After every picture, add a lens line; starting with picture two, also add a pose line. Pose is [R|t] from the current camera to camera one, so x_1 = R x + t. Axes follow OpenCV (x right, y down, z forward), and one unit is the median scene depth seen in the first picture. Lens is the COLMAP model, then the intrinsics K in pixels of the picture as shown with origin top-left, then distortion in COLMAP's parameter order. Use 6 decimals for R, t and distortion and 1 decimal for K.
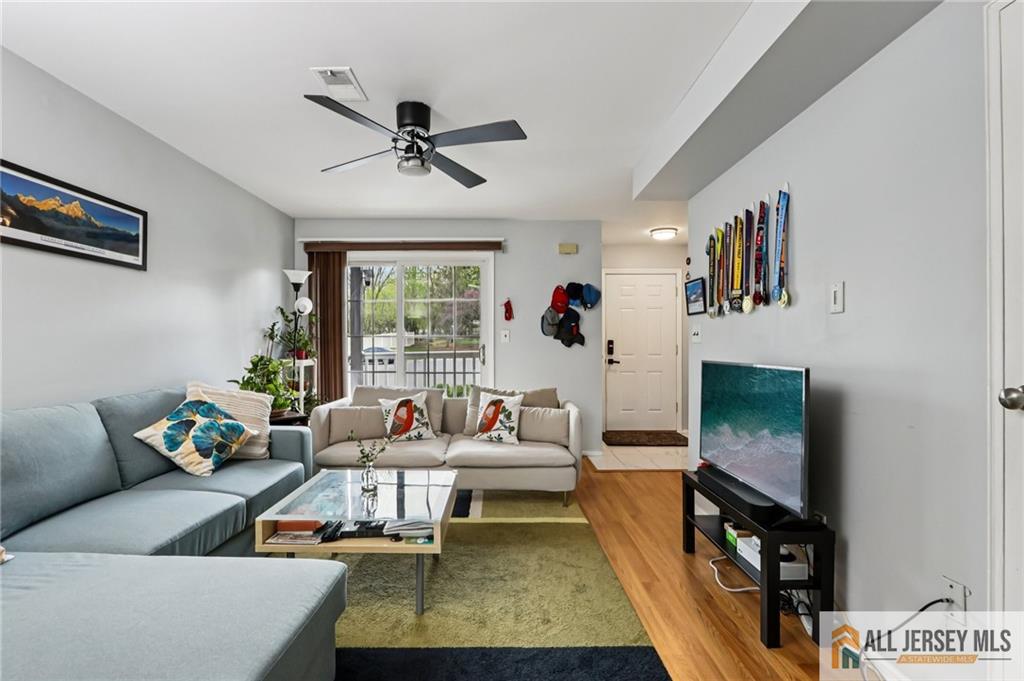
lens RADIAL K [[482.4, 0, 499.4], [0, 482.4, 356.4], [0, 0, 1]] dist [-0.014020, 0.001168]
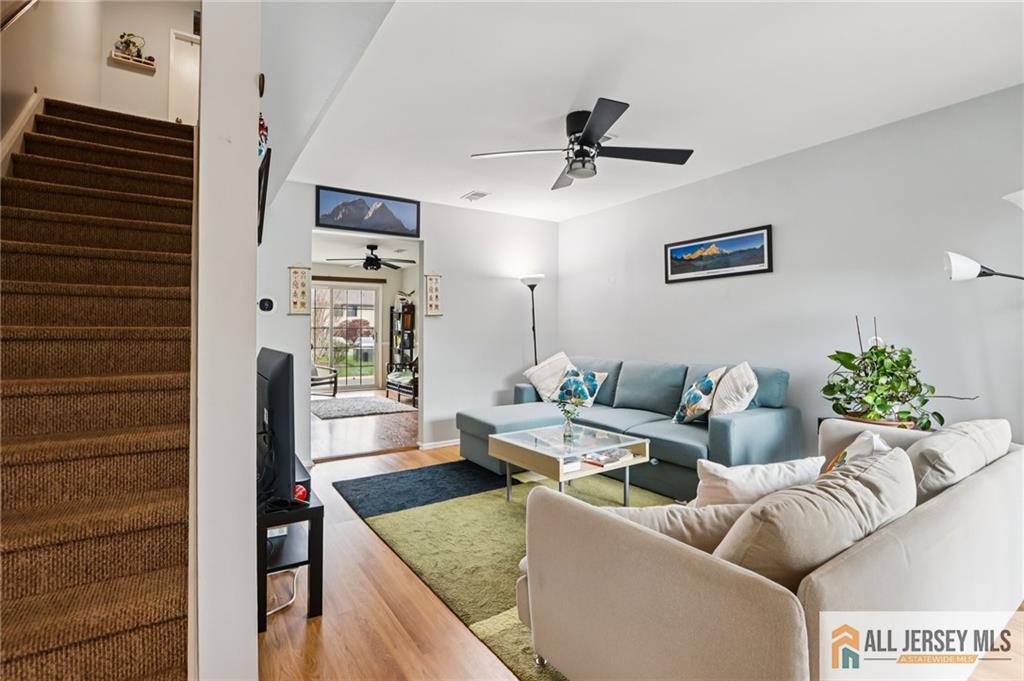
lens RADIAL K [[482.1, 0, 504.1], [0, 482.1, 332.3], [0, 0, 1]] dist [-0.016847, 0.001019]
pose [[-0.833073, -0.000045, -0.553164, 0.397987], [-0.013160, 0.999719, 0.019738, -0.028705], [0.553007, 0.023723, -0.832839, 1.253049]]
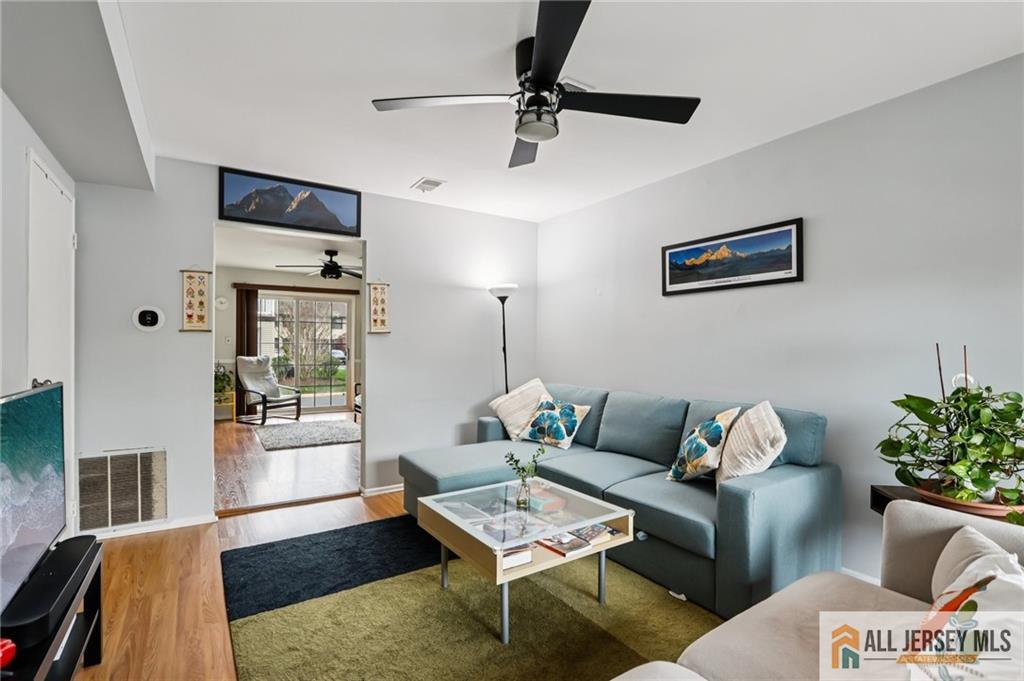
lens RADIAL K [[479.8, 0, 509.3], [0, 479.8, 351.4], [0, 0, 1]] dist [-0.015943, 0.000148]
pose [[-0.831397, -0.001384, -0.555677, 0.190582], [-0.022060, 0.999291, 0.030518, -0.043191], [0.555241, 0.037631, -0.830838, 1.106289]]
